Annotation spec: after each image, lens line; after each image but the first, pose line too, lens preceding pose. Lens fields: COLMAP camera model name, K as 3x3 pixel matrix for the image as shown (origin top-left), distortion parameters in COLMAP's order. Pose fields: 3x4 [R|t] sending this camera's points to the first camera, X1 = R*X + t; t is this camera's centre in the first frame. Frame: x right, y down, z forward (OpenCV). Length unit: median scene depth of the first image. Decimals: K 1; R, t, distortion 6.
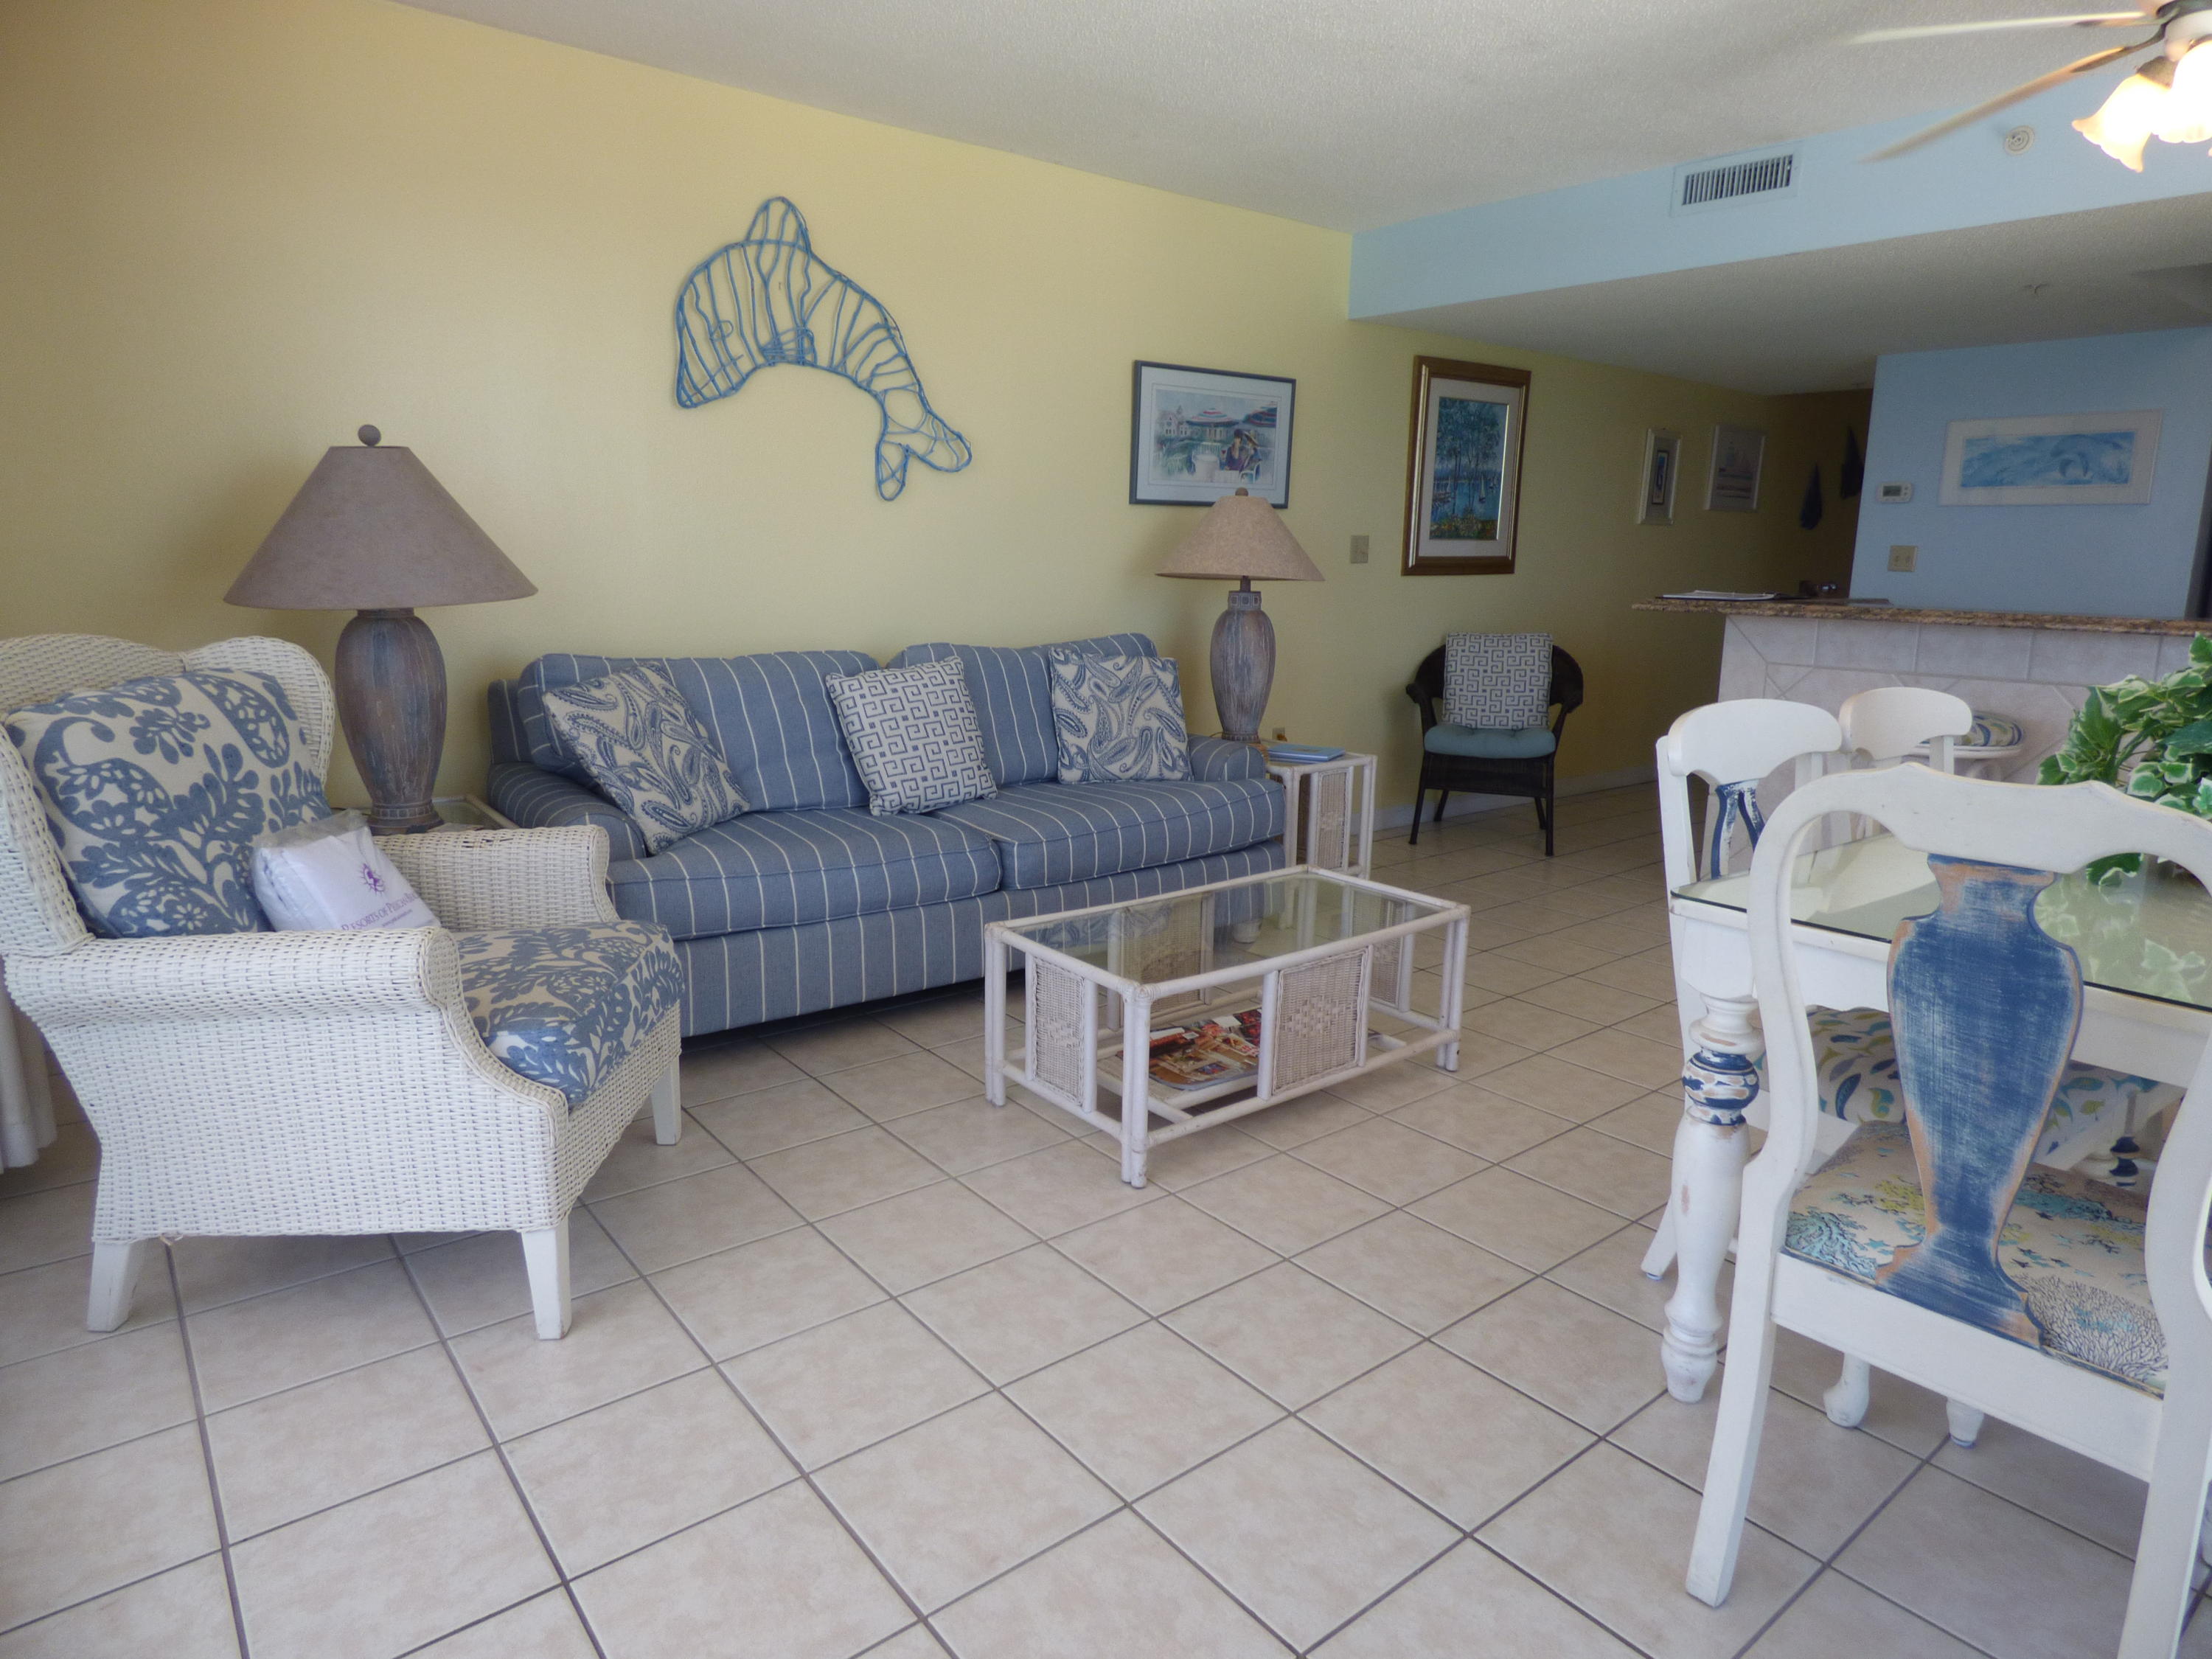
lens RADIAL K [[1329.5, 0, 1118.2], [0, 1329.5, 825.4], [0, 0, 1]] dist [0.016581, -0.027443]
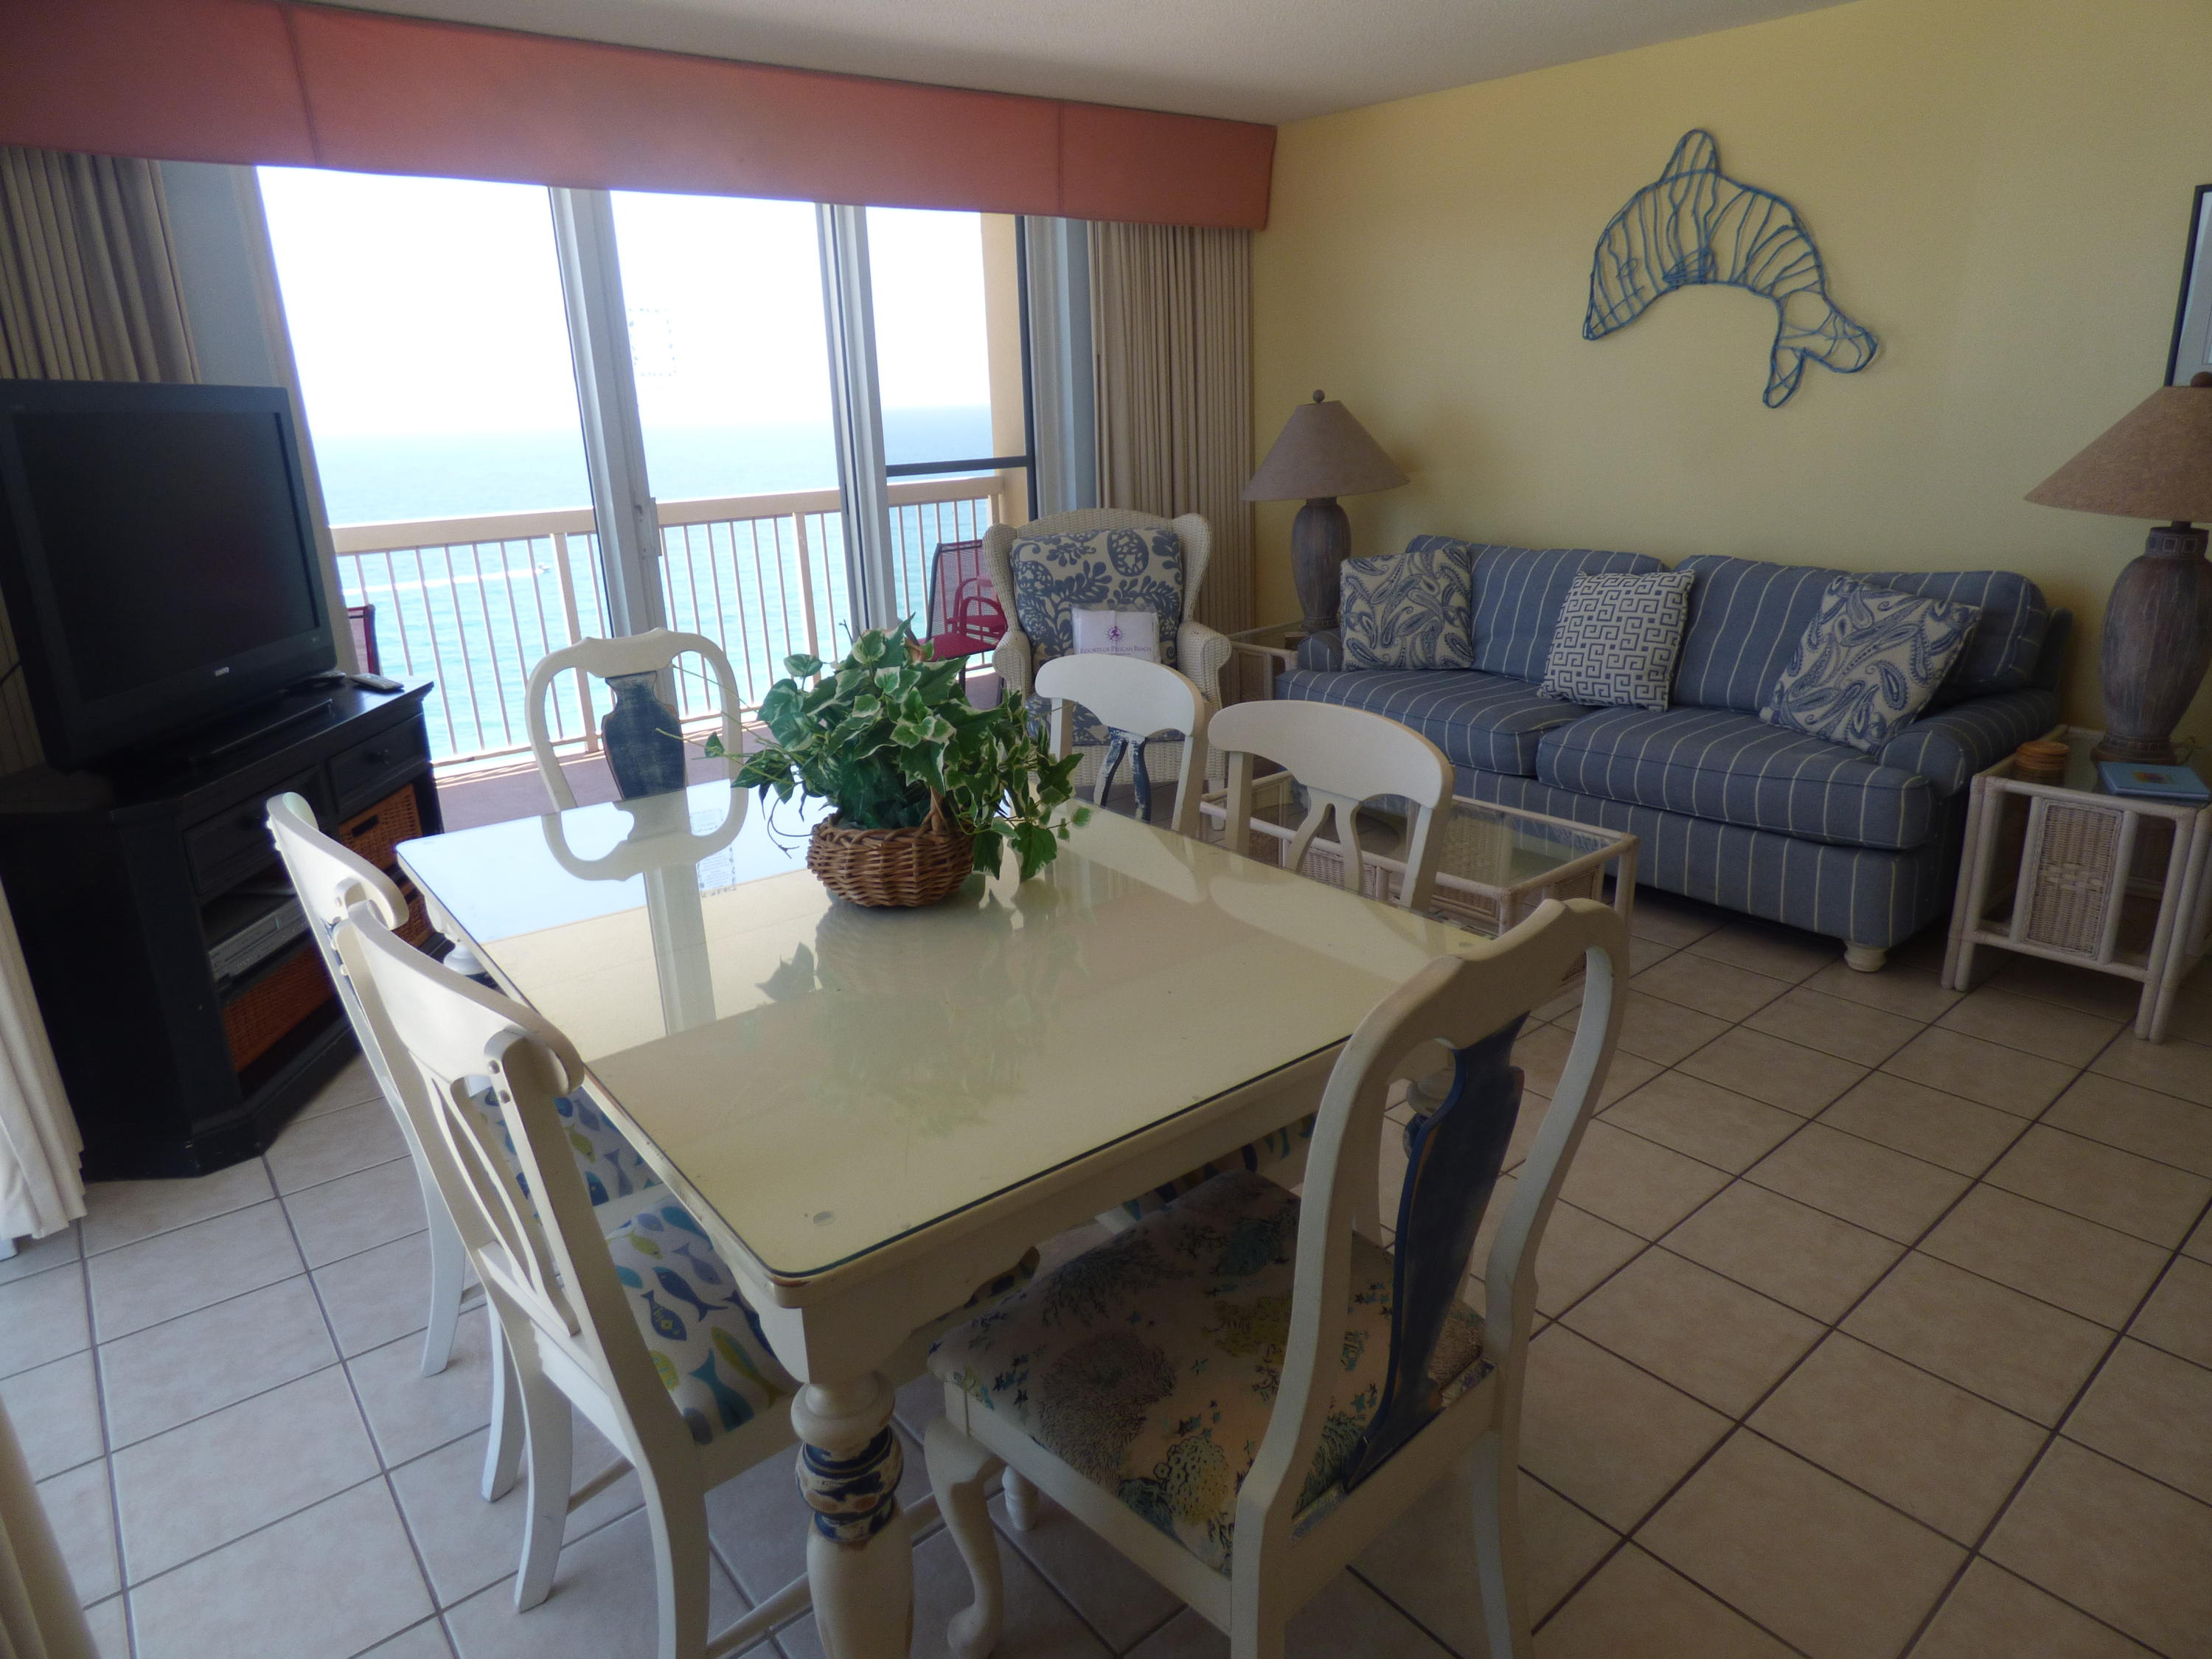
lens RADIAL K [[1329.5, 0, 1118.2], [0, 1329.5, 825.4], [0, 0, 1]] dist [0.016581, -0.027443]
pose [[0.022247, 0.292543, -0.955994, 0.919648], [-0.166057, 0.944029, 0.285017, -0.163552], [0.985865, 0.152409, 0.069581, 0.535427]]
